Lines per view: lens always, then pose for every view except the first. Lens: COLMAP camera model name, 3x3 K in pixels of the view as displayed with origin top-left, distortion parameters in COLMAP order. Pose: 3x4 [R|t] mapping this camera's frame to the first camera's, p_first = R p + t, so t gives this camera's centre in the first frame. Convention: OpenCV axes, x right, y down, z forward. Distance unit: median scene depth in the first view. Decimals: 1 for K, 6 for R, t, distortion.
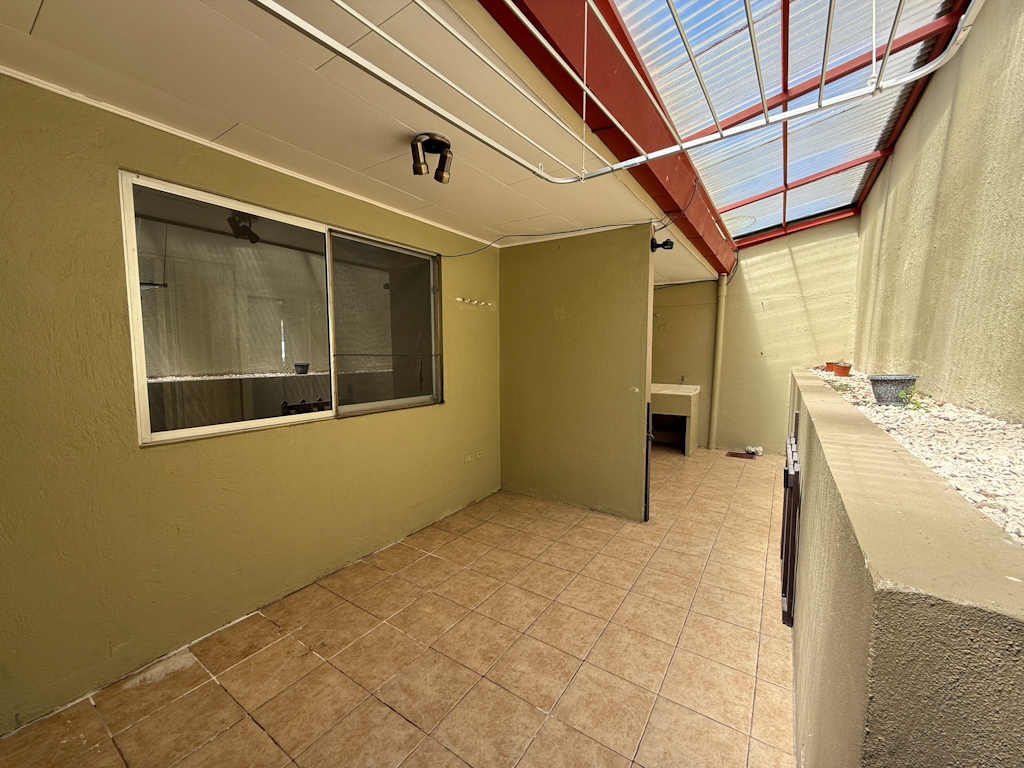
lens RADIAL K [[409.8, 0, 512.5], [0, 409.8, 382.8], [0, 0, 1]] dist [0.003073, -0.000088]
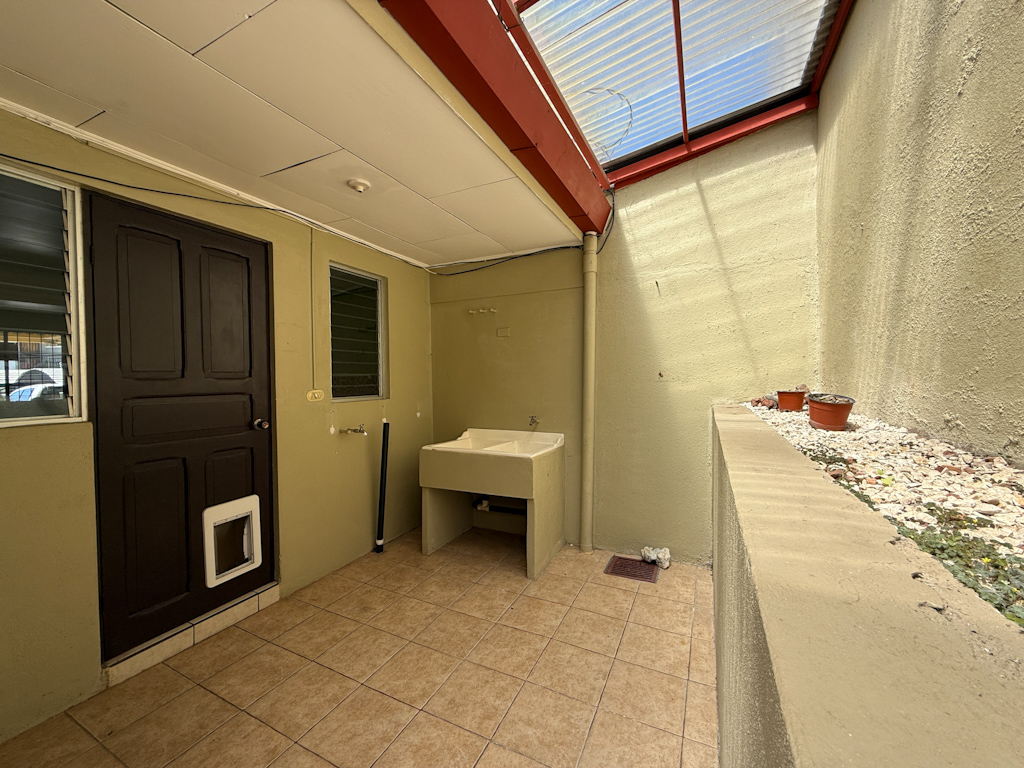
lens RADIAL K [[409.8, 0, 511.7], [0, 409.8, 382.6], [0, 0, 1]] dist [0.003073, -0.000088]
pose [[0.990115, -0.012499, 0.139701, 0.486093], [0.021116, 0.997953, -0.060370, -0.046556], [-0.138660, 0.062723, 0.988352, 0.708689]]
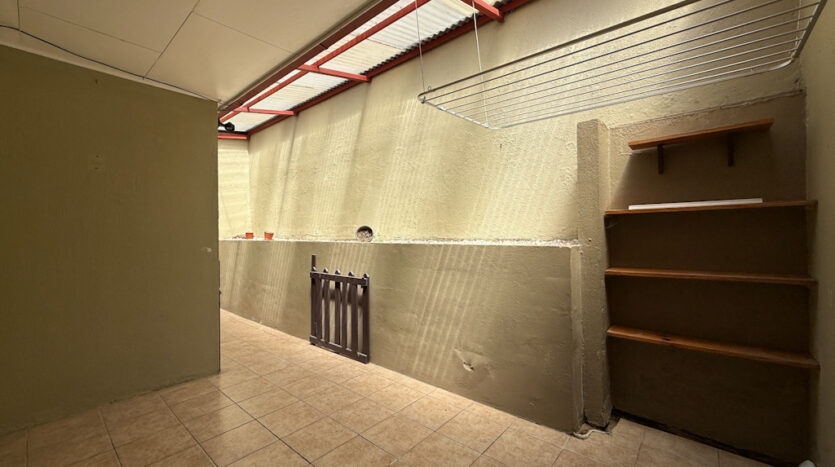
lens RADIAL K [[329.9, 0, 417.1], [0, 329.9, 231.9], [0, 0, 1]] dist [0.000409, 0.000201]
pose [[0.121237, 0.008911, 0.992584, -0.422528], [0.086548, 0.996057, -0.019513, 0.029813], [-0.988843, 0.088272, 0.119987, 0.305480]]
